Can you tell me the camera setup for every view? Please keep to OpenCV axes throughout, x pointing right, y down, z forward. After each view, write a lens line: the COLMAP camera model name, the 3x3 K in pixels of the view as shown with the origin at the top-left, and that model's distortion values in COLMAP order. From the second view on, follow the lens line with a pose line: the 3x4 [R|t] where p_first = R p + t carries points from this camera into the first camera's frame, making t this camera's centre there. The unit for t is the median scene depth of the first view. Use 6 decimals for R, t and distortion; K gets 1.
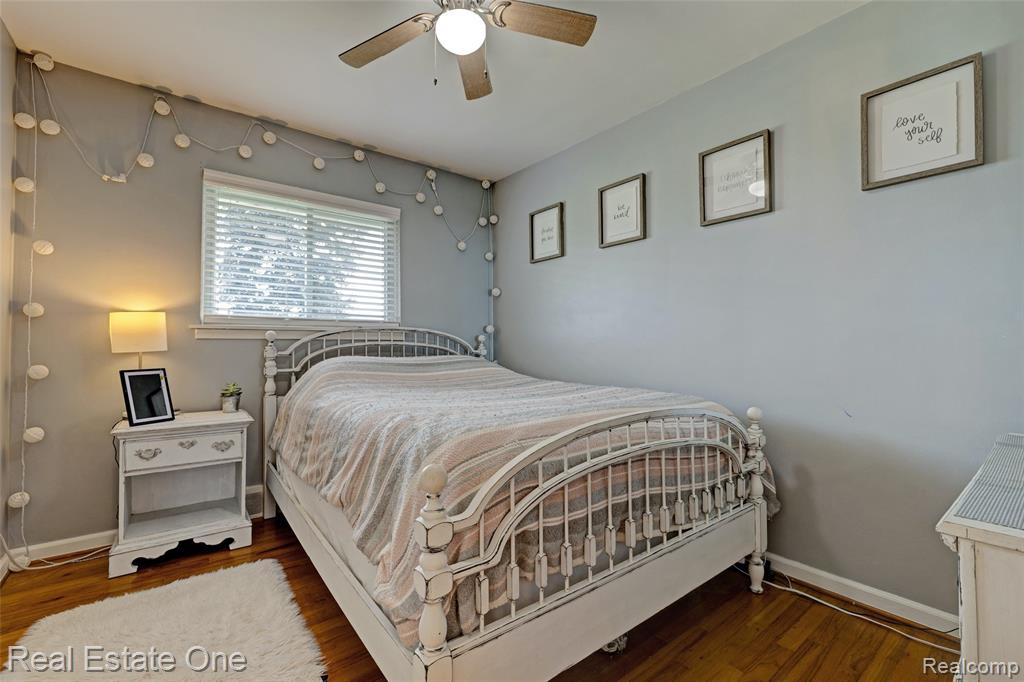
lens RADIAL K [[438.4, 0, 510.6], [0, 438.4, 347.3], [0, 0, 1]] dist [0.002370, -0.002008]
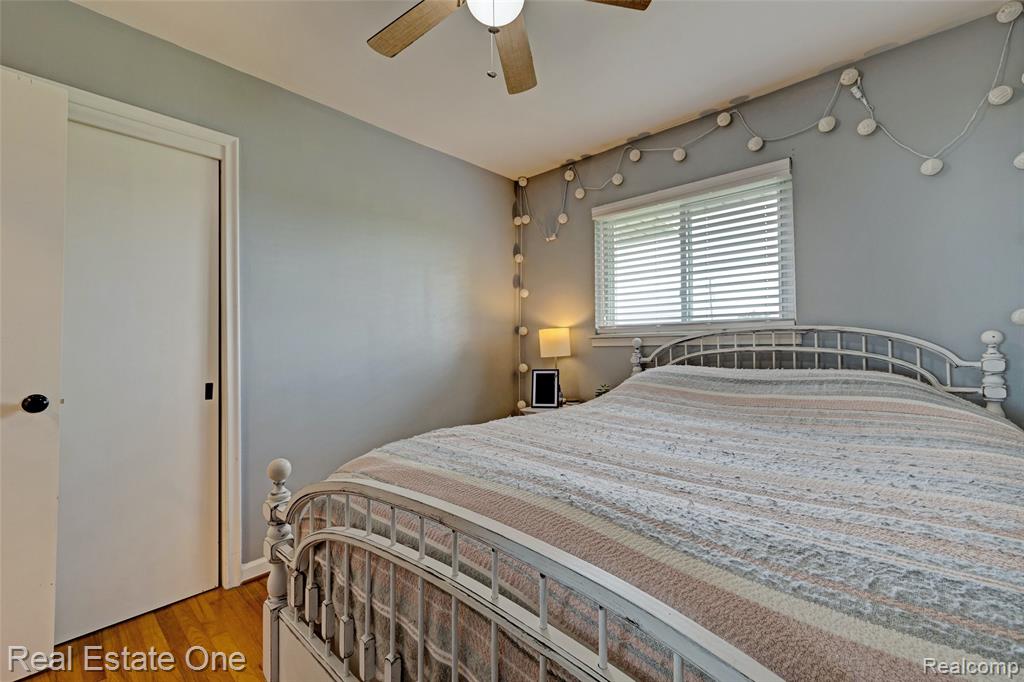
lens RADIAL K [[438.4, 0, 516.4], [0, 438.4, 340.1], [0, 0, 1]] dist [0.002370, -0.002008]
pose [[0.166133, -0.016958, -0.985958, 0.417090], [0.005951, 0.999851, -0.016194, -0.016532], [0.986085, -0.003177, 0.166209, 0.514913]]
